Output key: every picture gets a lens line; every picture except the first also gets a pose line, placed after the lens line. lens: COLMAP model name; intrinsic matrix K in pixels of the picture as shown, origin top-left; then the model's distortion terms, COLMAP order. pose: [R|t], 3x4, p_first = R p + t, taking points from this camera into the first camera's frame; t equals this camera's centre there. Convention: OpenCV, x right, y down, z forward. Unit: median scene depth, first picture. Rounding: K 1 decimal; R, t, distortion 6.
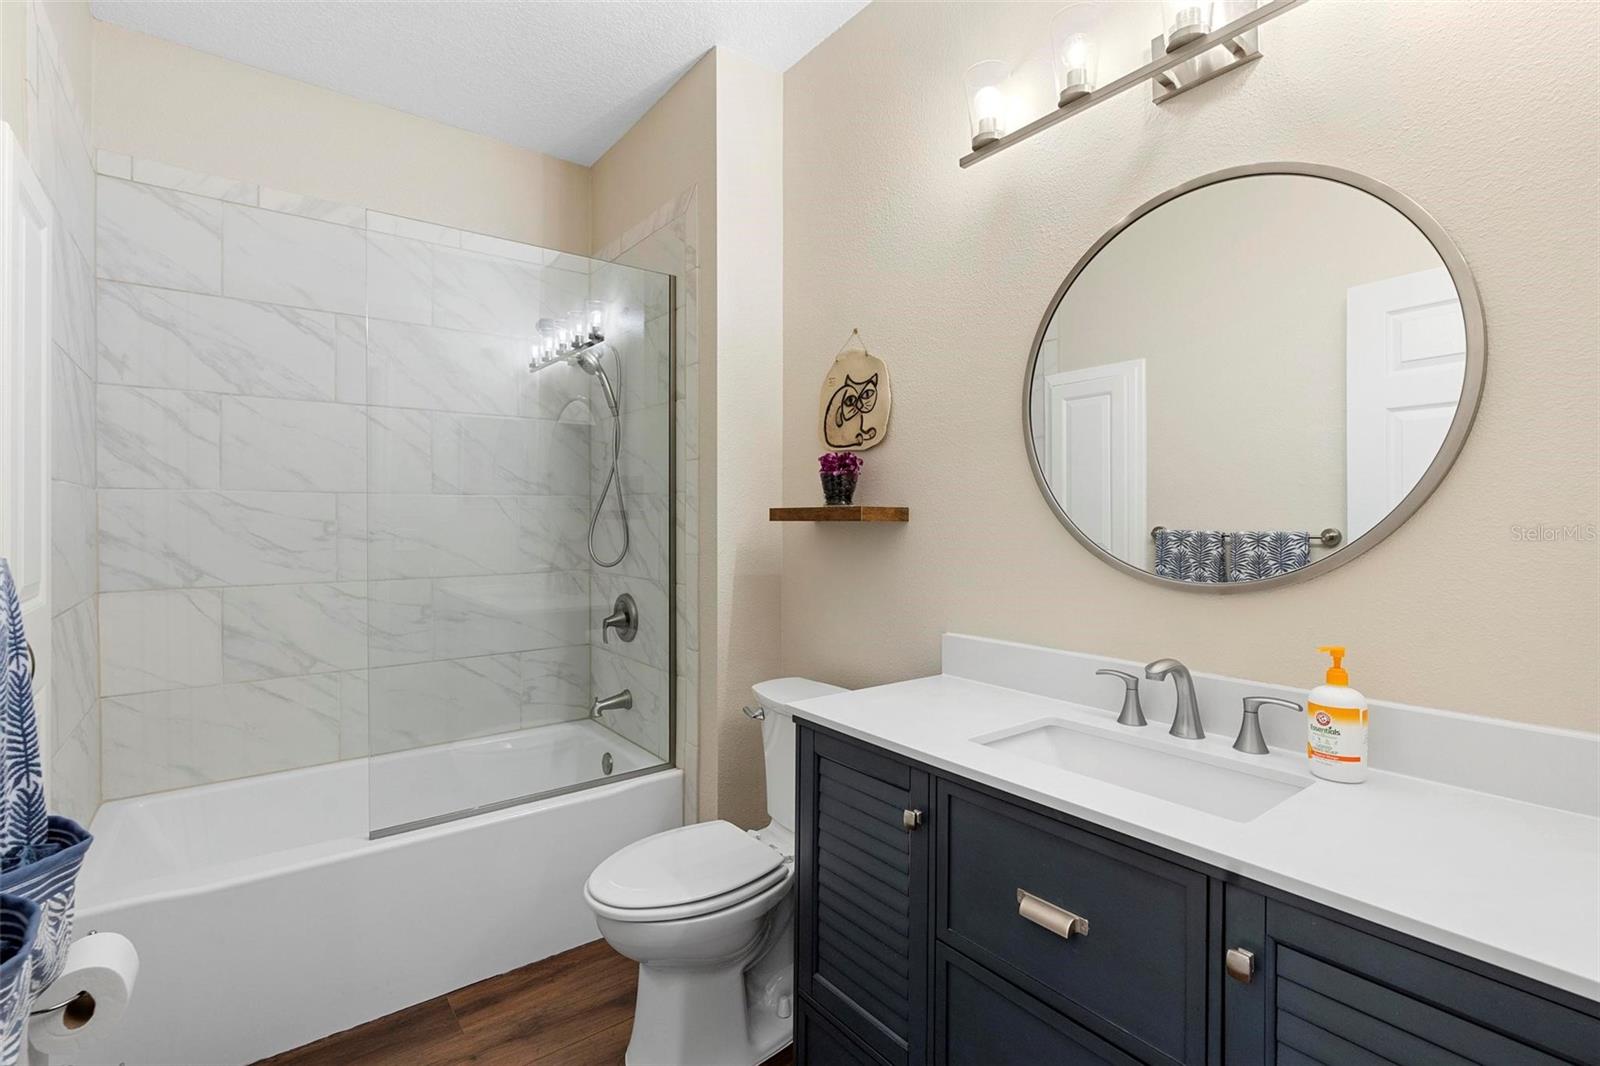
lens RADIAL K [[732.5, 0, 809.5], [0, 732.5, 525.3], [0, 0, 1]] dist [-0.010599, 0.003025]
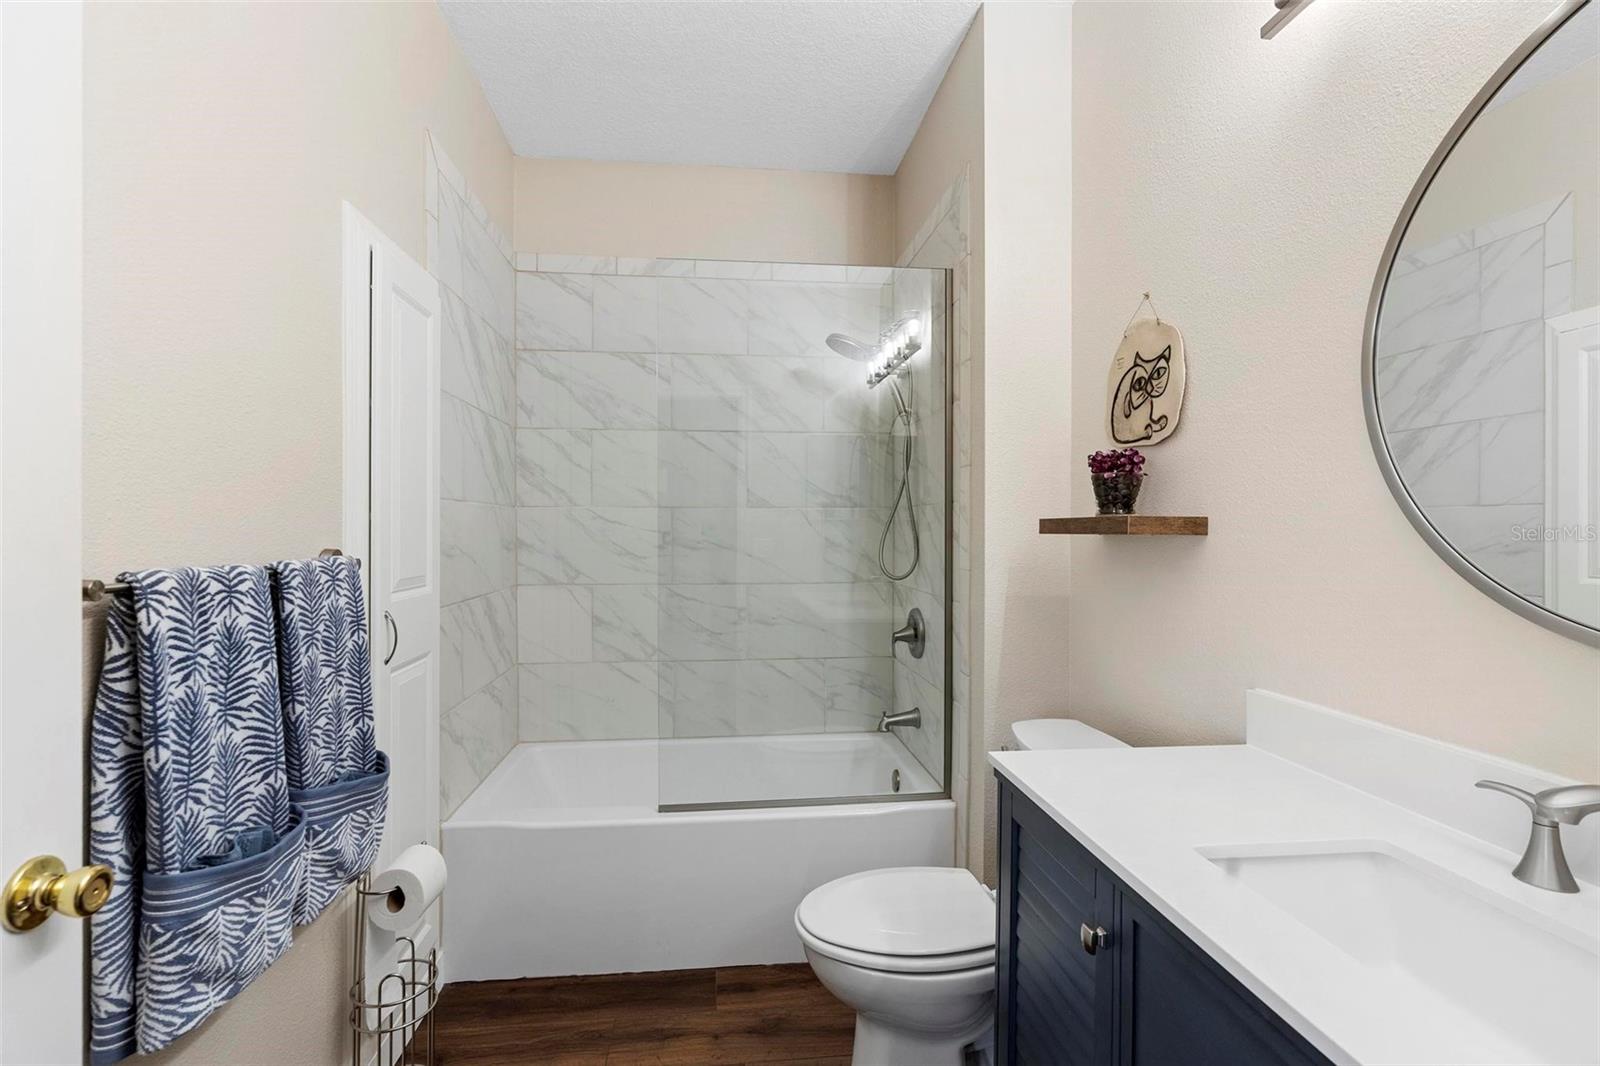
lens RADIAL K [[732.5, 0, 794.3], [0, 732.5, 537.0], [0, 0, 1]] dist [-0.010599, 0.003025]
pose [[0.849813, 0.007233, -0.527035, 0.162982], [-0.007086, 0.999972, 0.002298, -0.002398], [0.527037, 0.001782, 0.849840, 0.129400]]
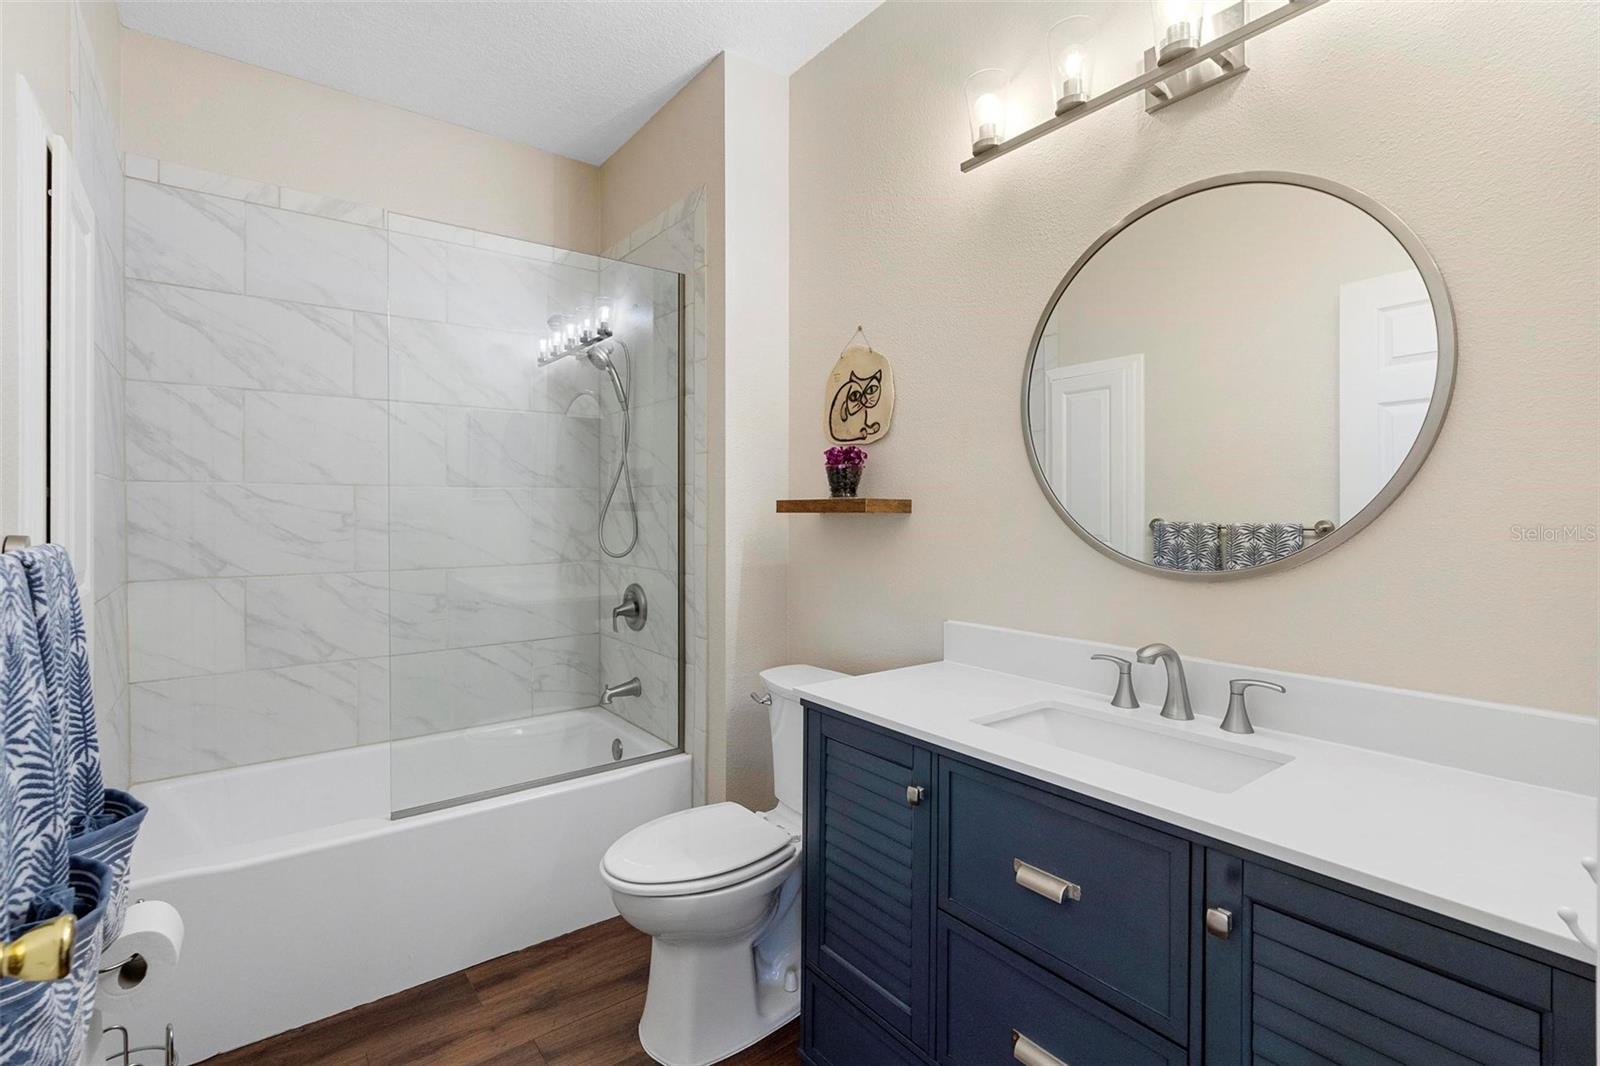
lens RADIAL K [[732.5, 0, 810.4], [0, 732.5, 519.0], [0, 0, 1]] dist [-0.010599, 0.003025]
pose [[0.999998, 0.000063, -0.001771, -0.005221], [-0.000060, 0.999998, 0.001822, 0.001064], [0.001771, -0.001822, 0.999997, -0.032462]]
